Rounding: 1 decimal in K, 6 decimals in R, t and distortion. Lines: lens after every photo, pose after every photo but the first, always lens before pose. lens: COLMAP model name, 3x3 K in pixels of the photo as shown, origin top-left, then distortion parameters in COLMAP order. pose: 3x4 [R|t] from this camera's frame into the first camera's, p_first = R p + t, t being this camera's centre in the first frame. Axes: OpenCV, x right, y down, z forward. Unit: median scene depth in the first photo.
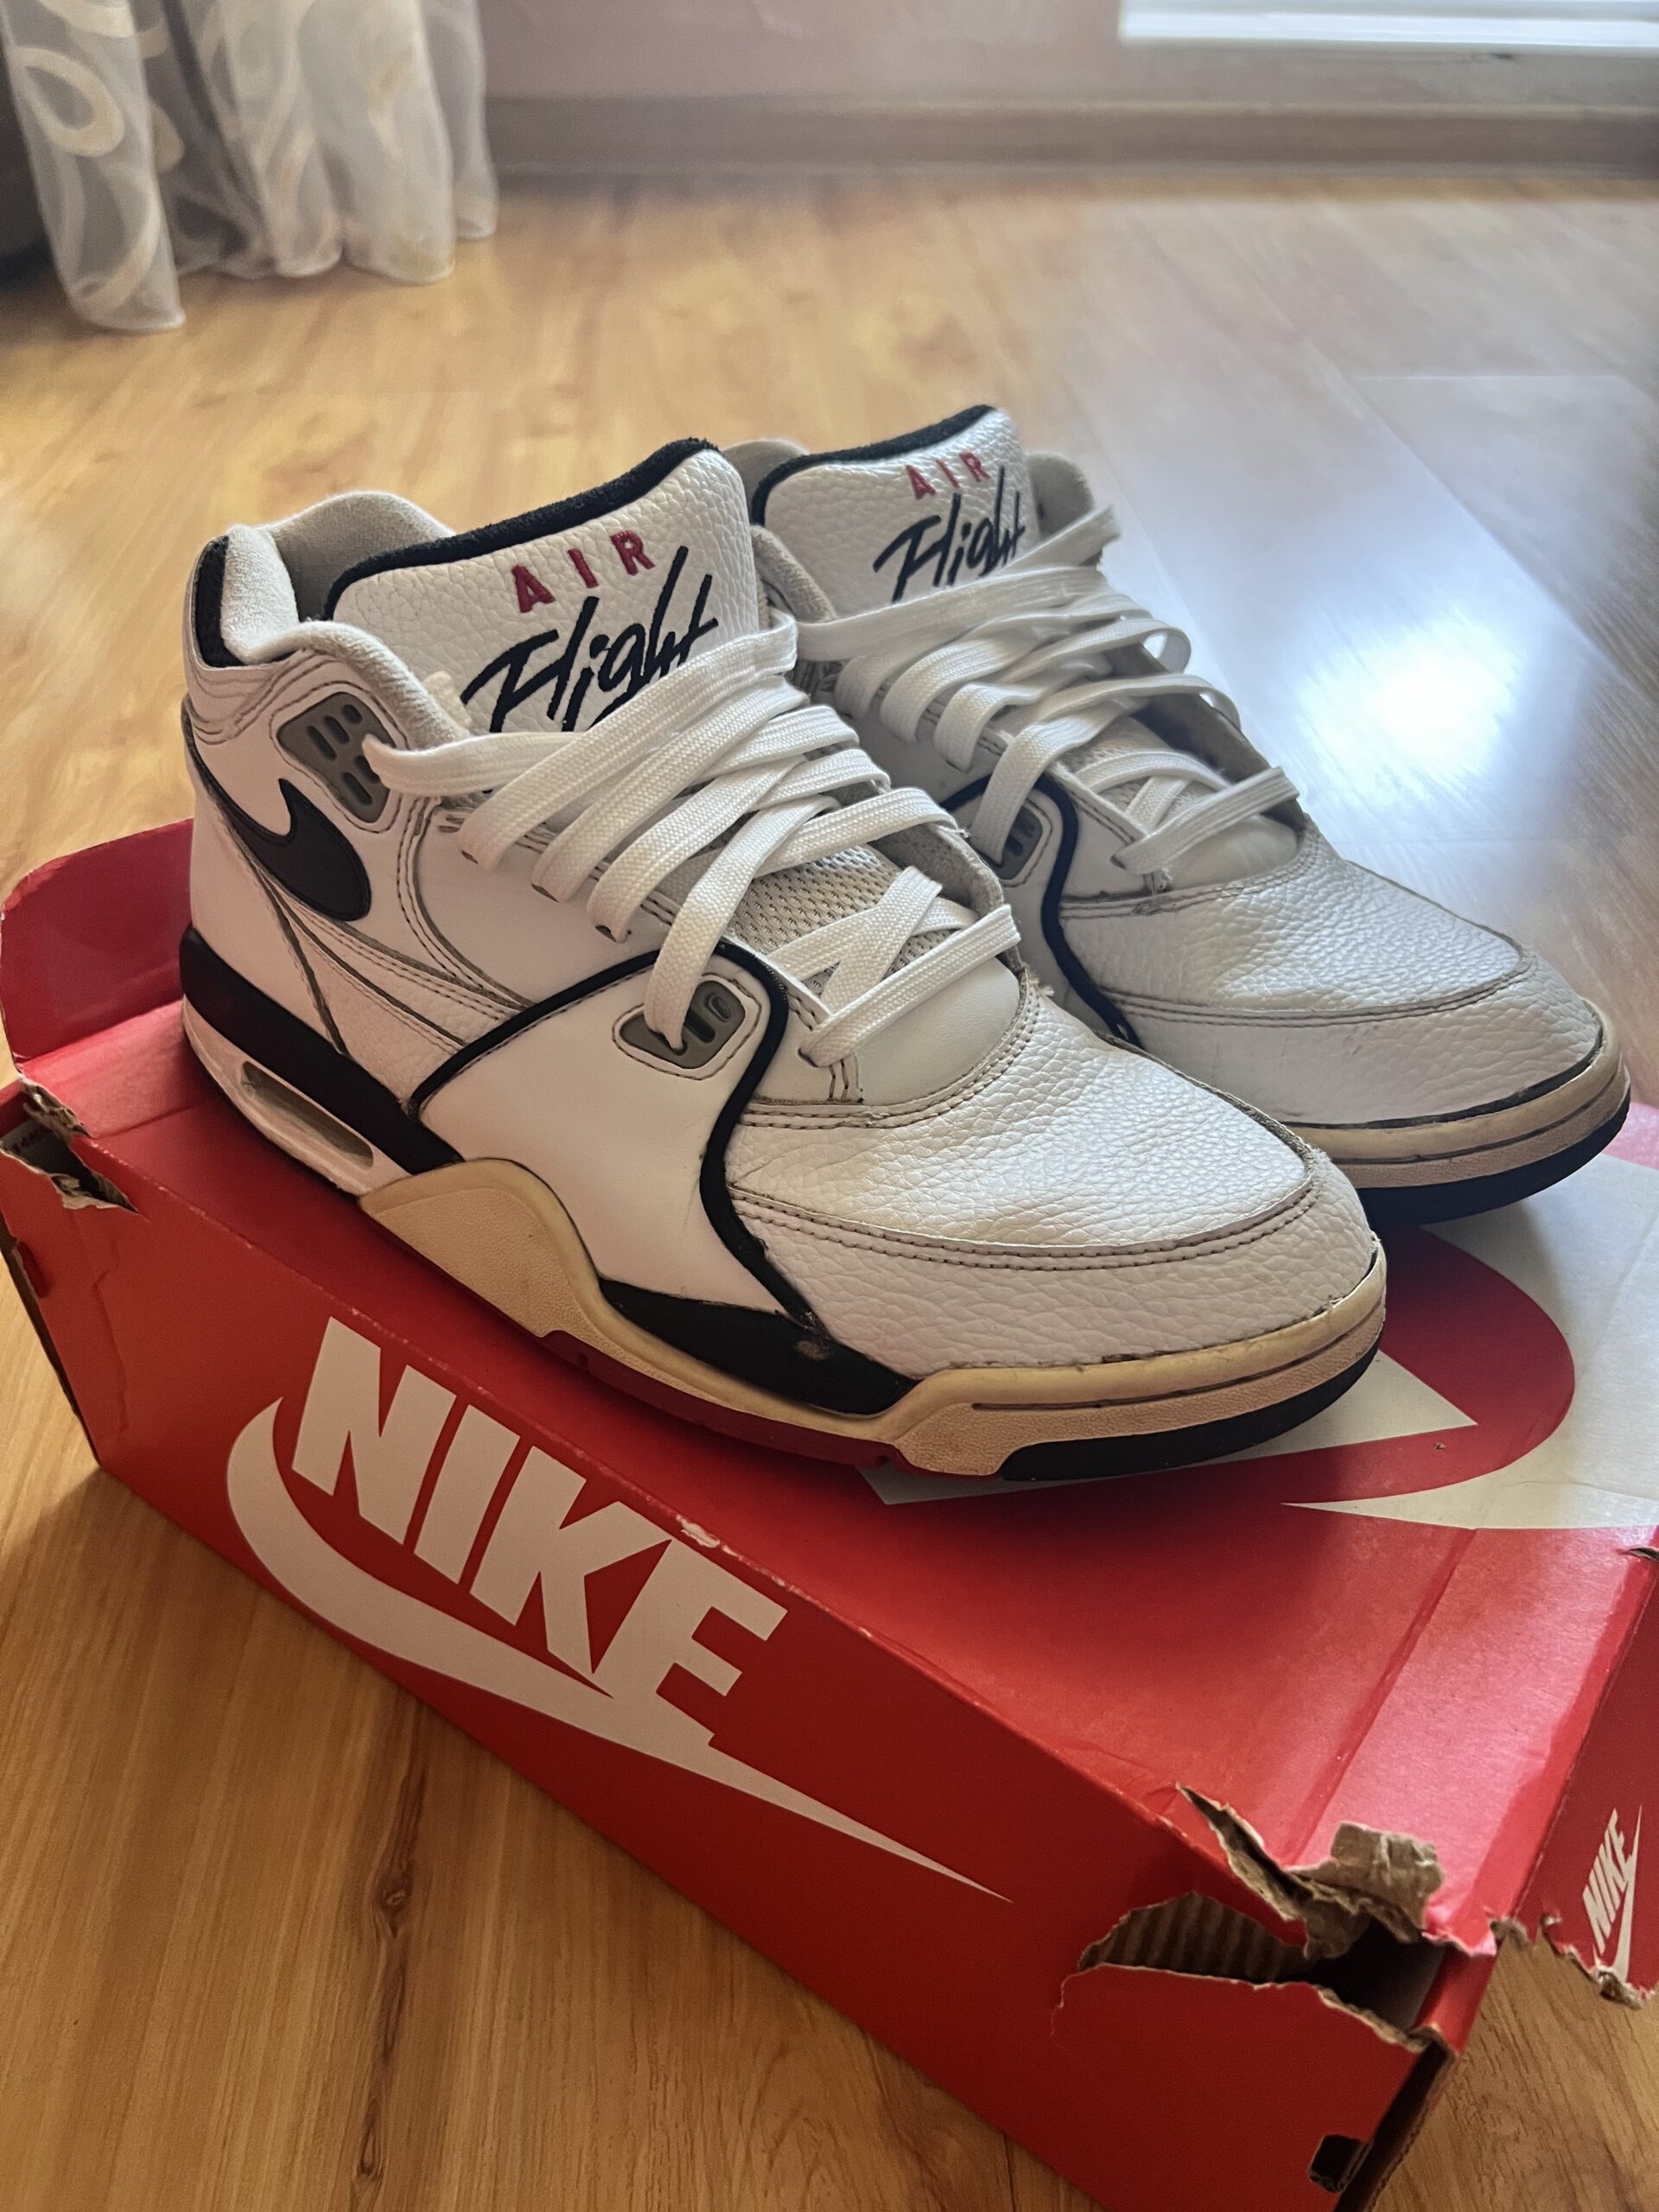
lens RADIAL K [[1700.5, 0, 844.3], [0, 1700.5, 1108.1], [0, 0, 1]] dist [-0.002782, -0.005187]
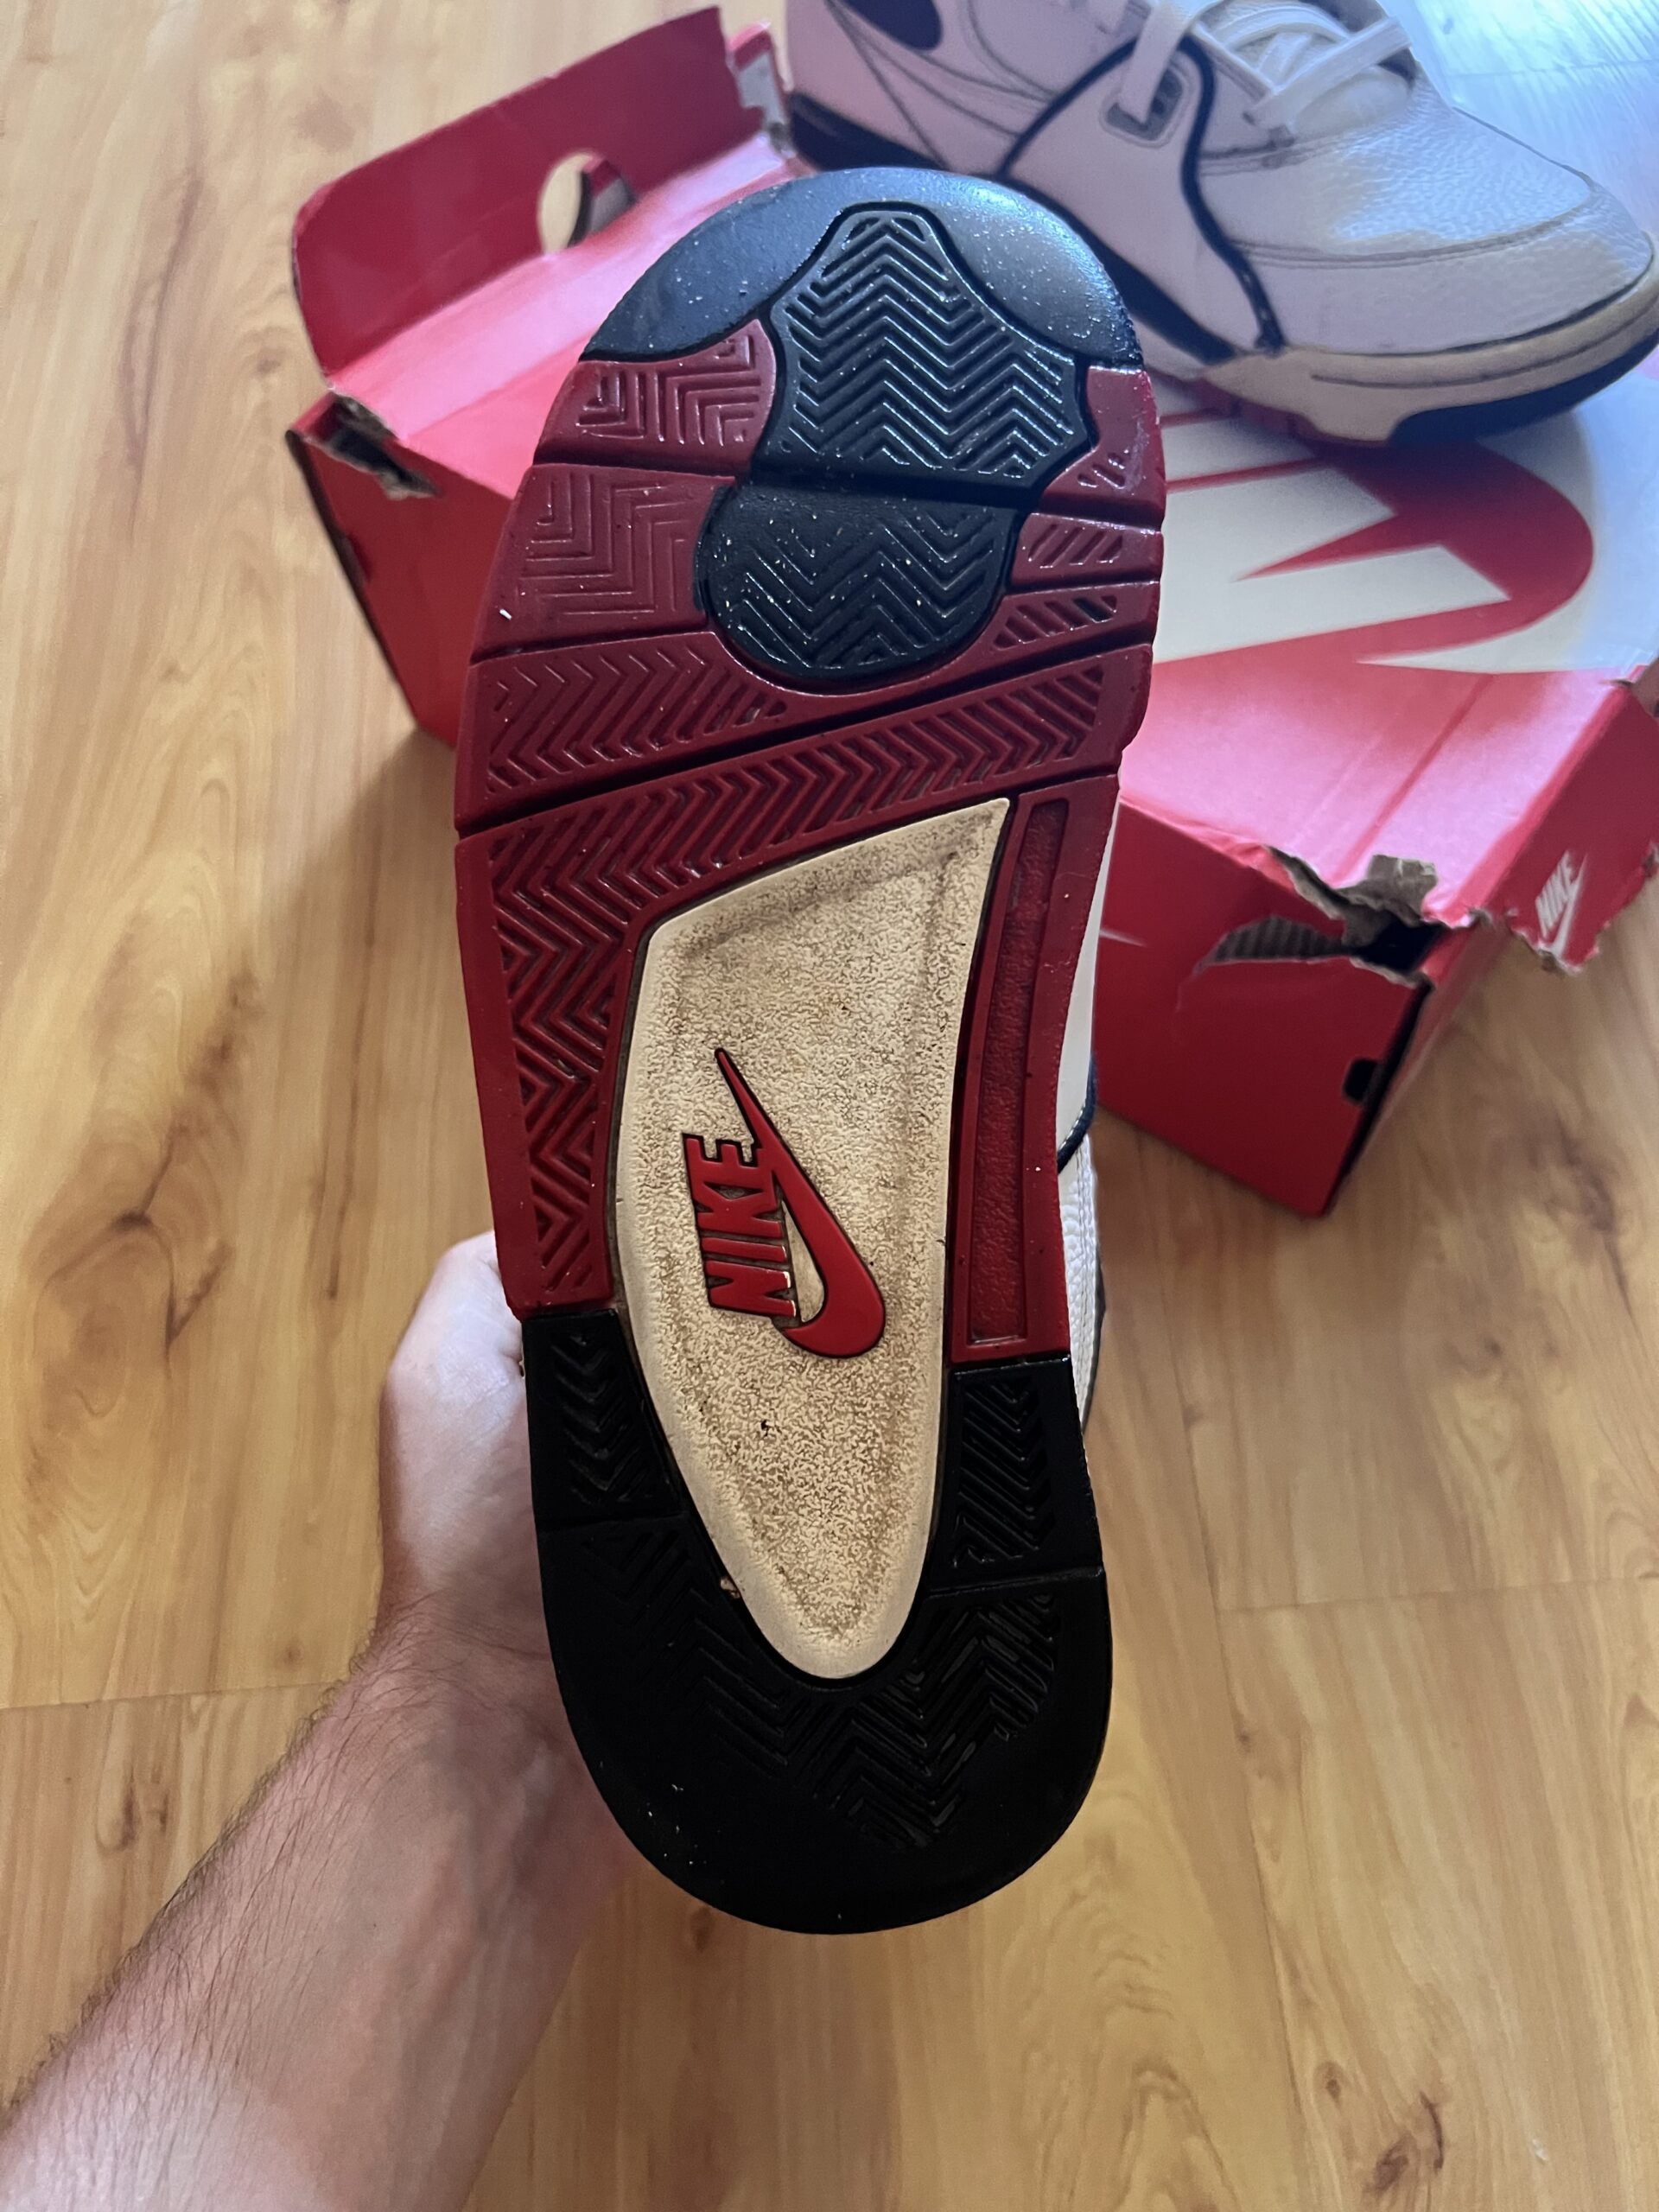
lens RADIAL K [[1691.9, 0, 849.9], [0, 1691.9, 1117.3], [0, 0, 1]] dist [-0.003857, -0.008177]
pose [[0.997432, -0.024224, -0.067406, -0.052905], [0.047968, 0.924785, 0.377454, 0.041063], [0.053193, -0.379718, 0.923572, -0.362226]]
